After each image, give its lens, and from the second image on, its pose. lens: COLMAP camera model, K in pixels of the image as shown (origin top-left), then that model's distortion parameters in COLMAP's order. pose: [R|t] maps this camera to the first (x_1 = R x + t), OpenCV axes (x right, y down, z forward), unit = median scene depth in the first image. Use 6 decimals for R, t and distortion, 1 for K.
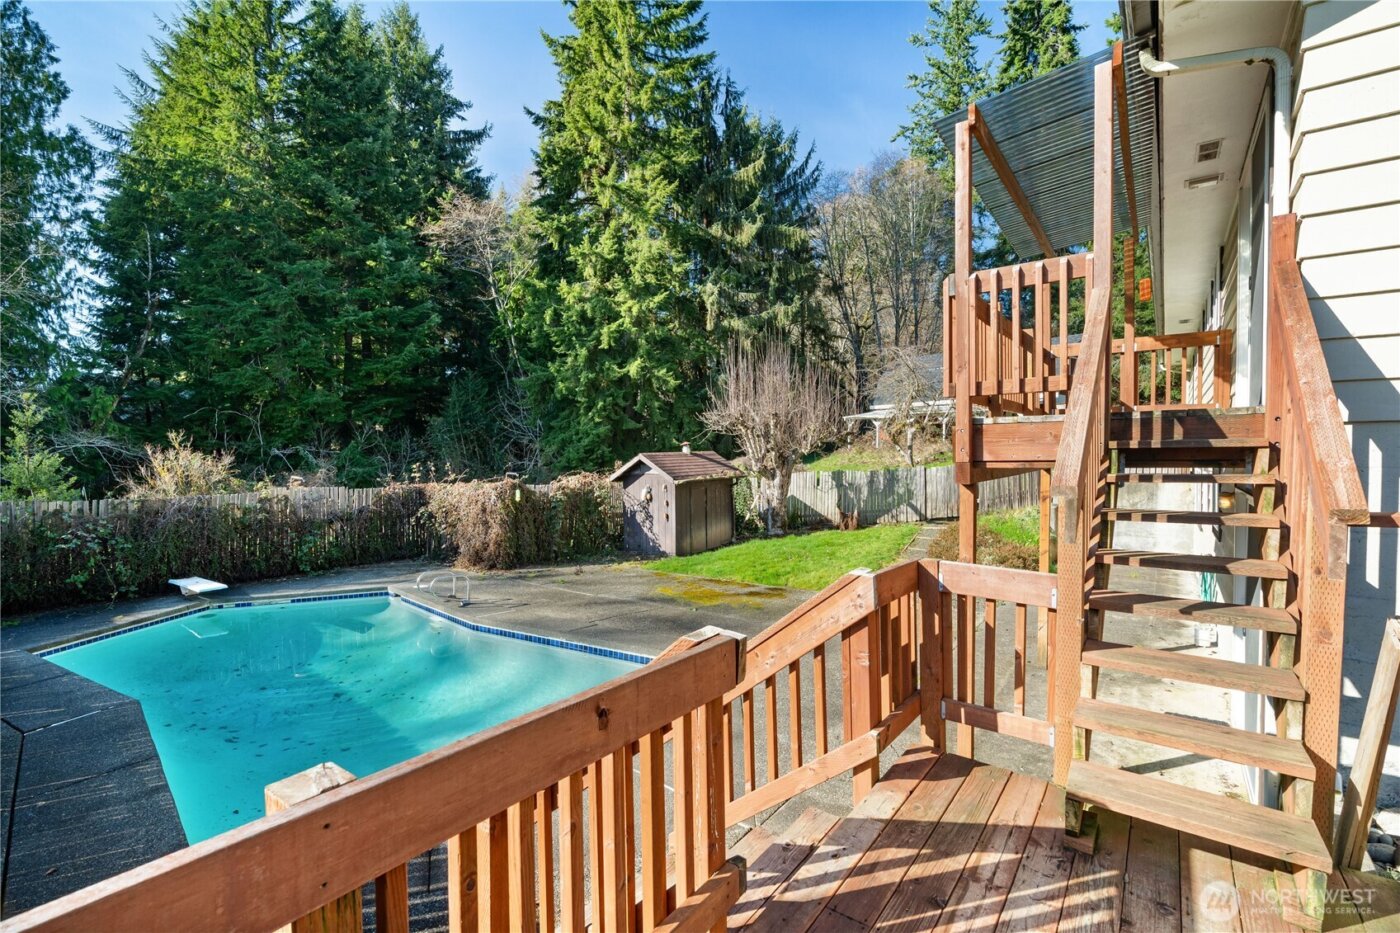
lens RADIAL K [[625.9, 0, 700.0], [0, 625.9, 466.5], [0, 0, 1]] dist [-0.013545, 0.004364]
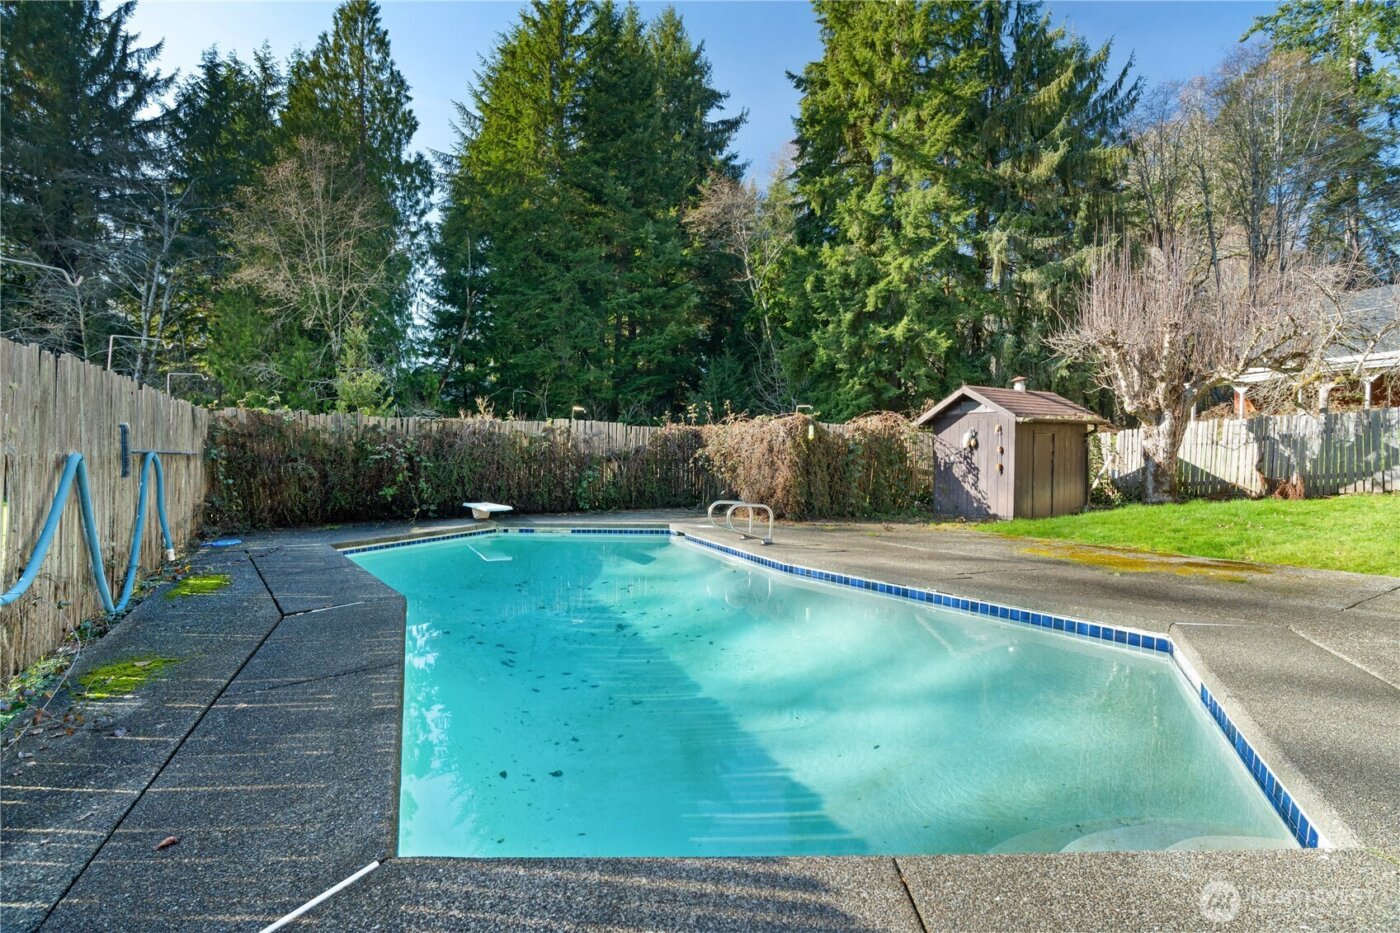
lens RADIAL K [[625.9, 0, 700.0], [0, 625.9, 466.5], [0, 0, 1]] dist [-0.013545, 0.004364]
pose [[0.930906, 0.023960, -0.364473, -0.049934], [-0.023406, 0.999708, 0.005936, 0.035378], [0.364509, 0.003005, 0.931195, 0.071888]]
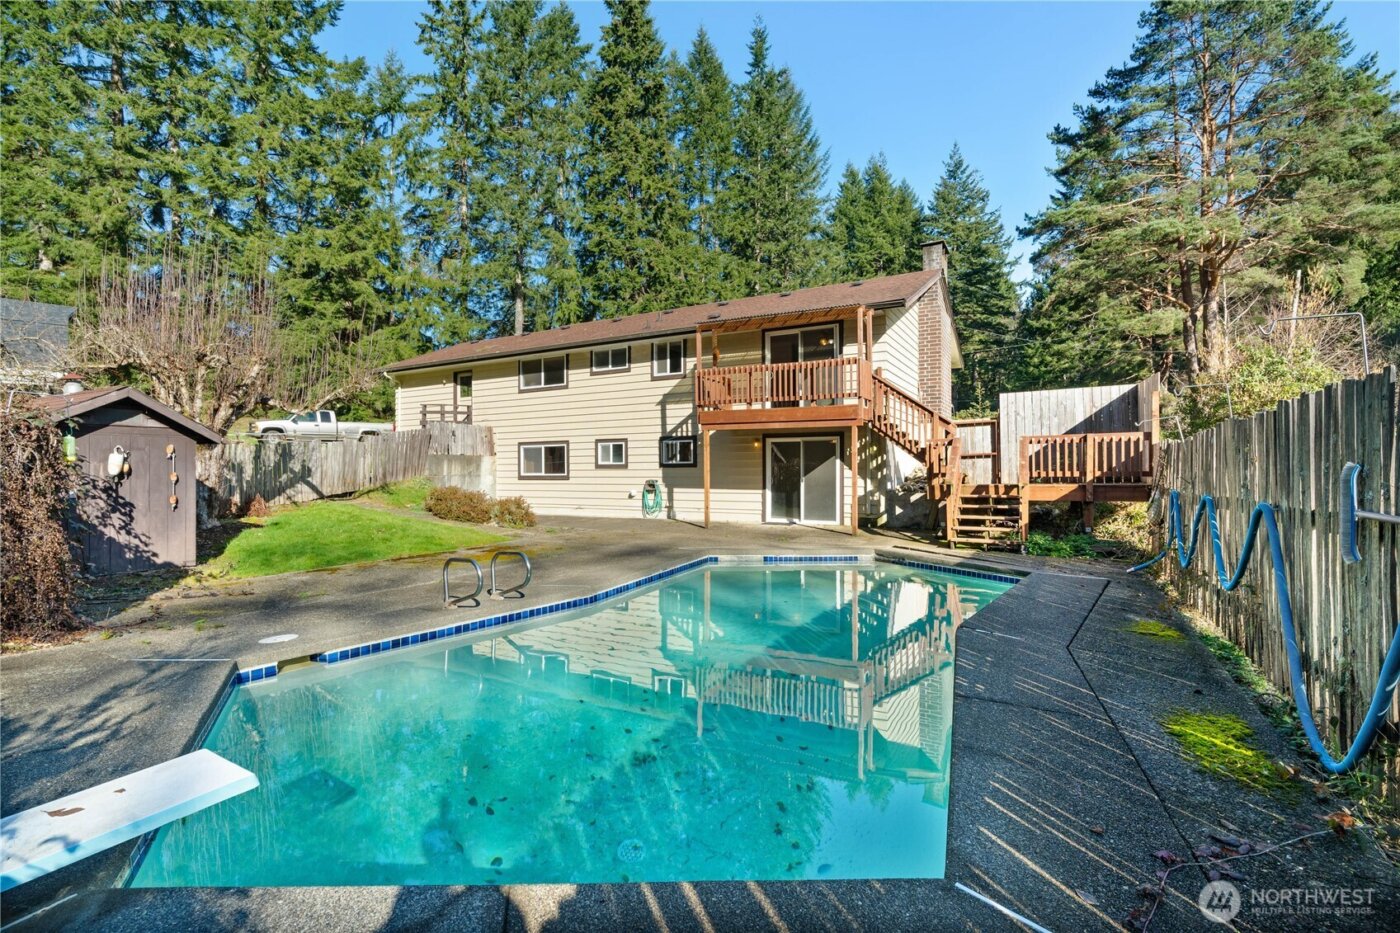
lens RADIAL K [[625.9, 0, 700.0], [0, 625.9, 466.5], [0, 0, 1]] dist [-0.013545, 0.004364]
pose [[-0.125791, 0.014346, 0.991953, -0.295751], [0.022796, 0.999673, -0.011566, 0.028268], [-0.991795, 0.021157, -0.126077, 0.251701]]
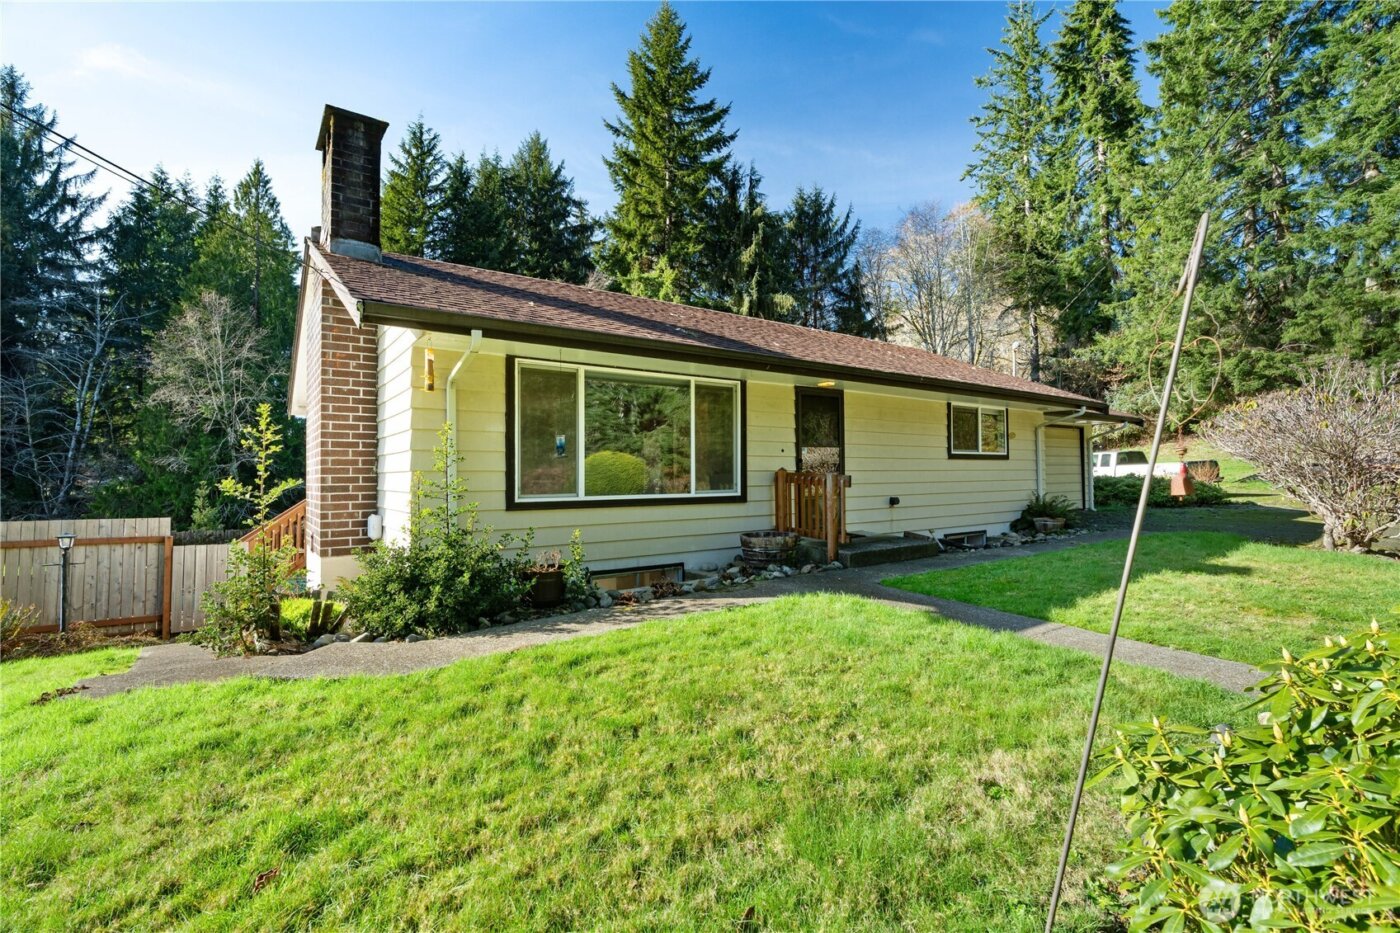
lens RADIAL K [[625.4, 0, 700.0], [0, 625.4, 466.5], [0, 0, 1]] dist [-0.014989, 0.000437]
pose [[0.955046, -0.010989, -0.296253, 0.374644], [0.000463, 0.999367, -0.035580, -0.027171], [0.296456, 0.033843, 0.954447, -0.173083]]
